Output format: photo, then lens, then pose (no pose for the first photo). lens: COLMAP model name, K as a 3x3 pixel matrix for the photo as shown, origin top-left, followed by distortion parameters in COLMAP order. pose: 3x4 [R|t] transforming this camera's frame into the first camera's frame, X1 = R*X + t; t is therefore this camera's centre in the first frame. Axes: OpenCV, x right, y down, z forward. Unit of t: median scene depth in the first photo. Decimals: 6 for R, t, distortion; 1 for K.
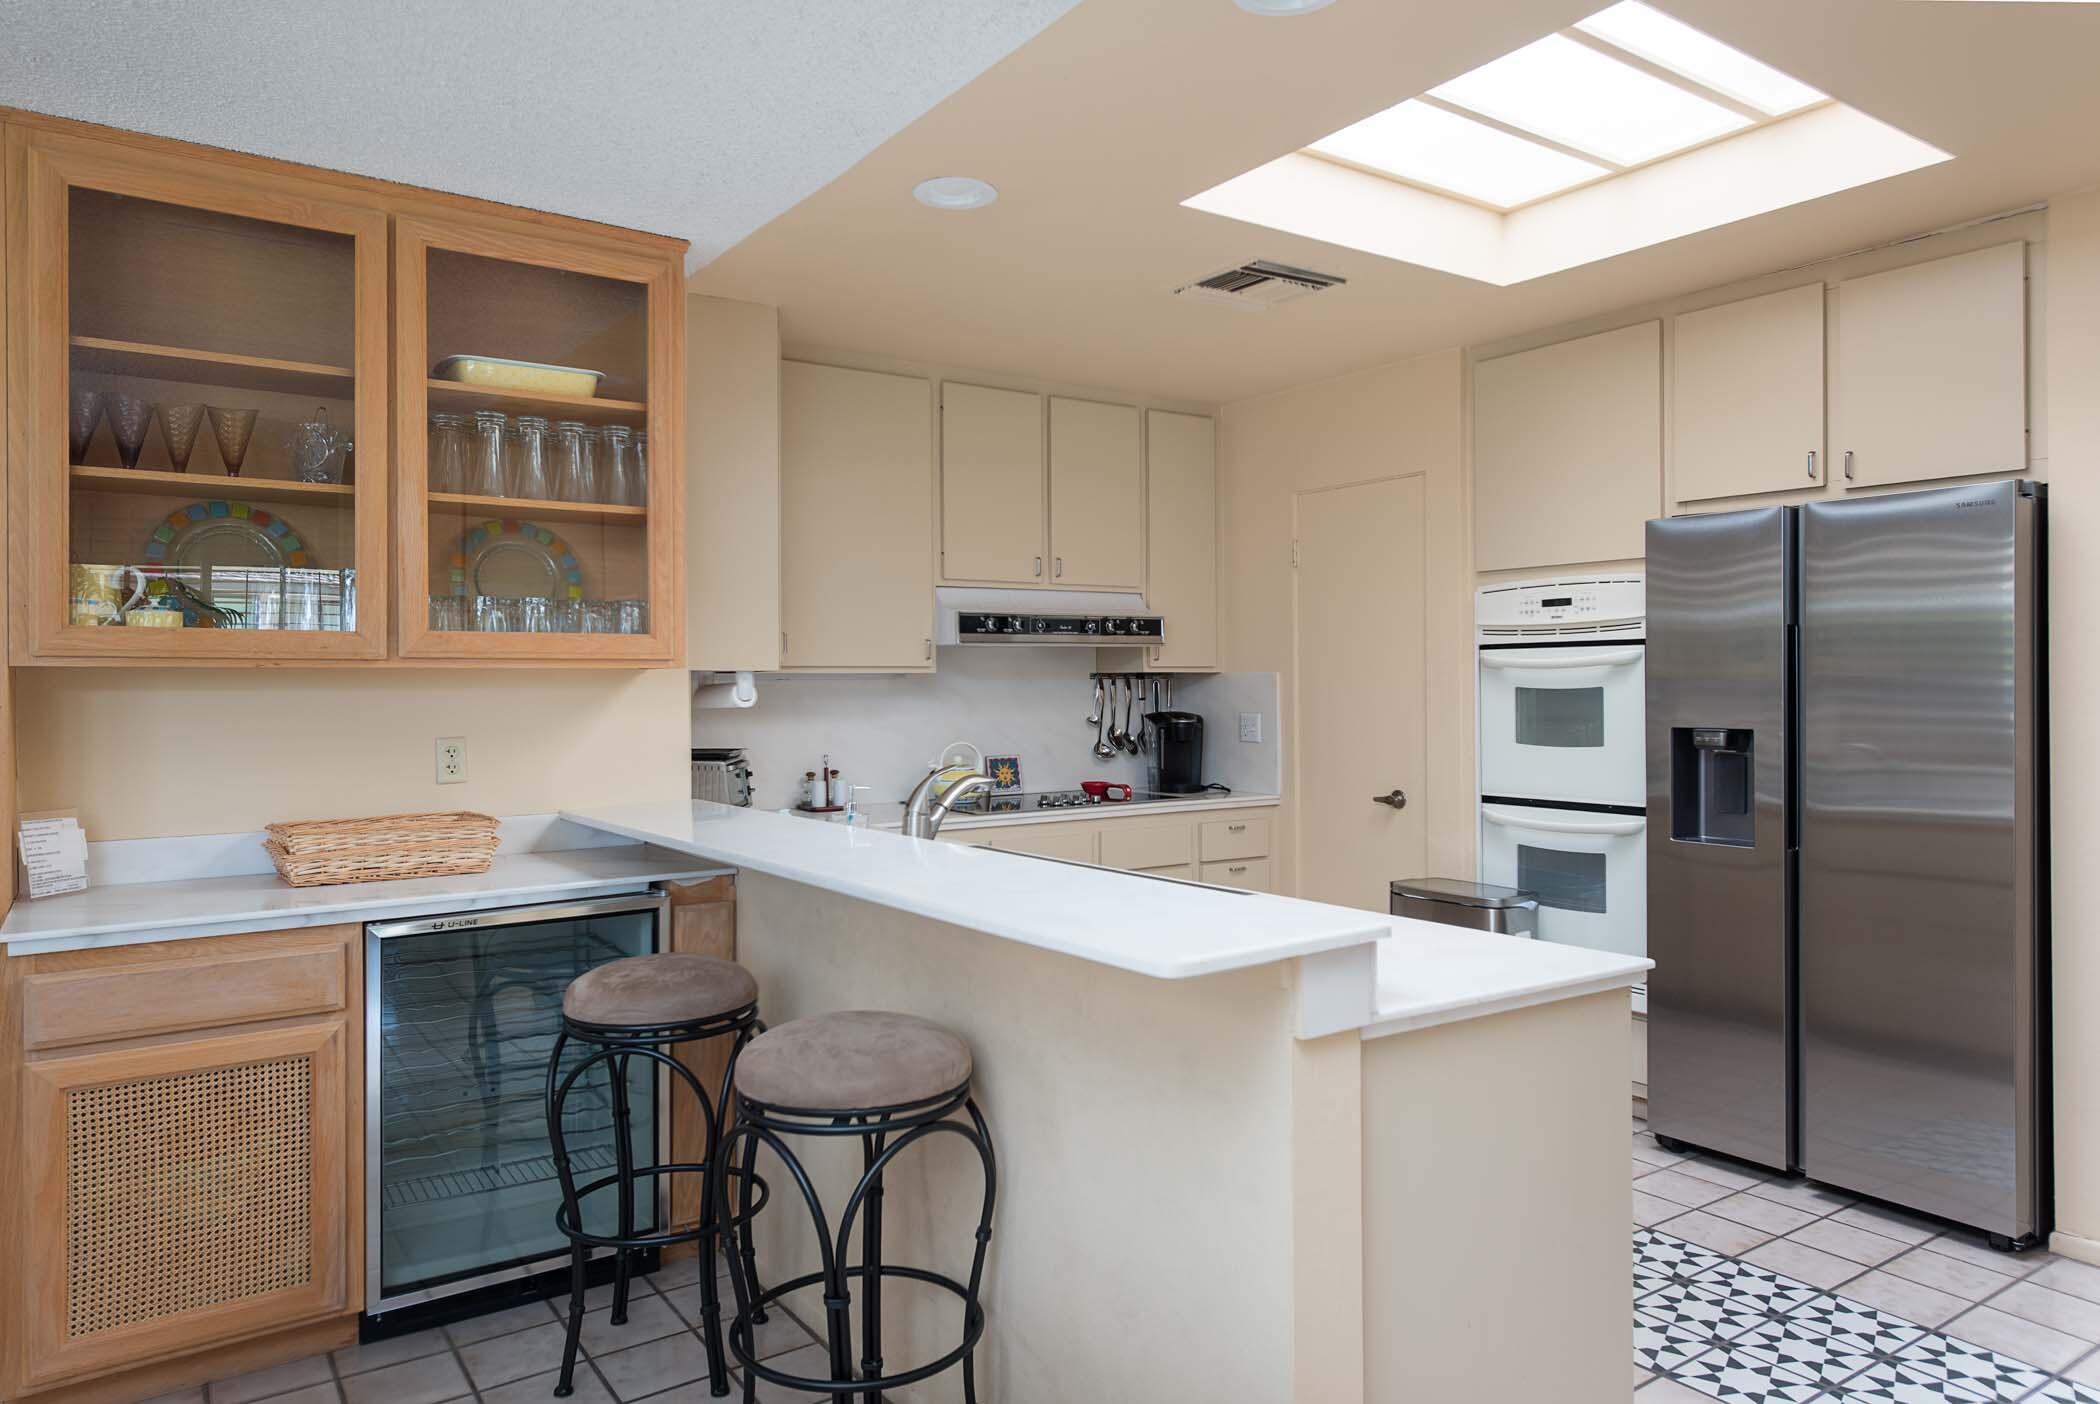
lens RADIAL K [[1358.5, 0, 1050.1], [0, 1358.5, 686.5], [0, 0, 1]] dist [0.005065, 0.005339]
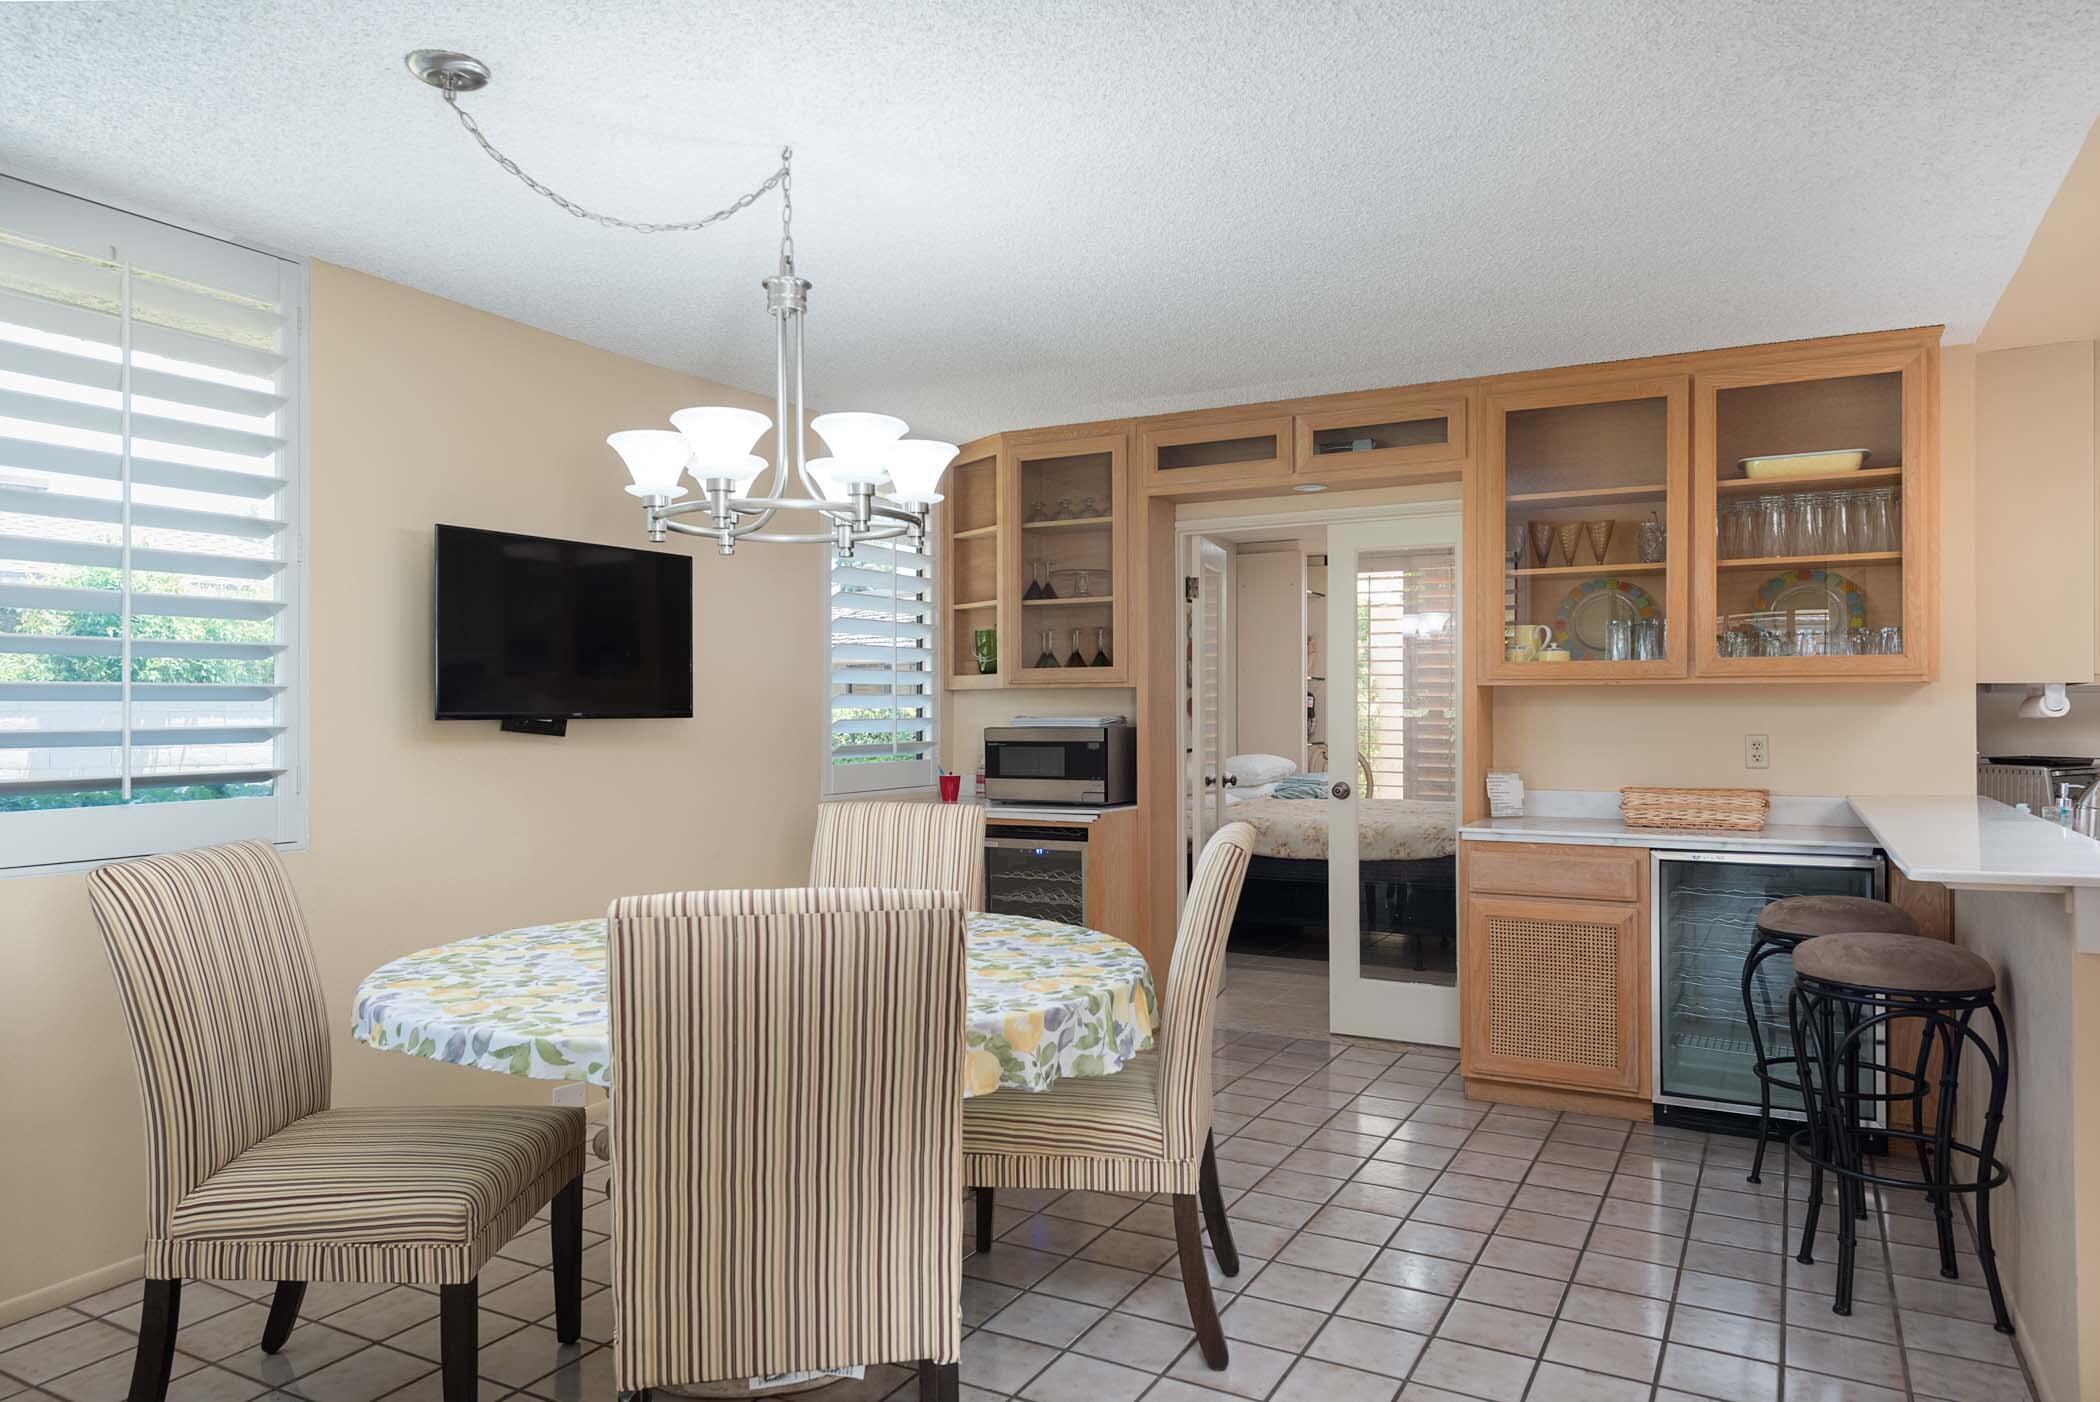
lens RADIAL K [[1409.5, 0, 1050.0], [0, 1409.5, 701.0], [0, 0, 1]] dist [0.039684, 0.001086]
pose [[0.459861, -0.003739, -0.887983, 0.556334], [-0.004788, 0.999966, -0.006690, 0.018476], [0.887978, 0.007328, 0.459828, -0.315070]]
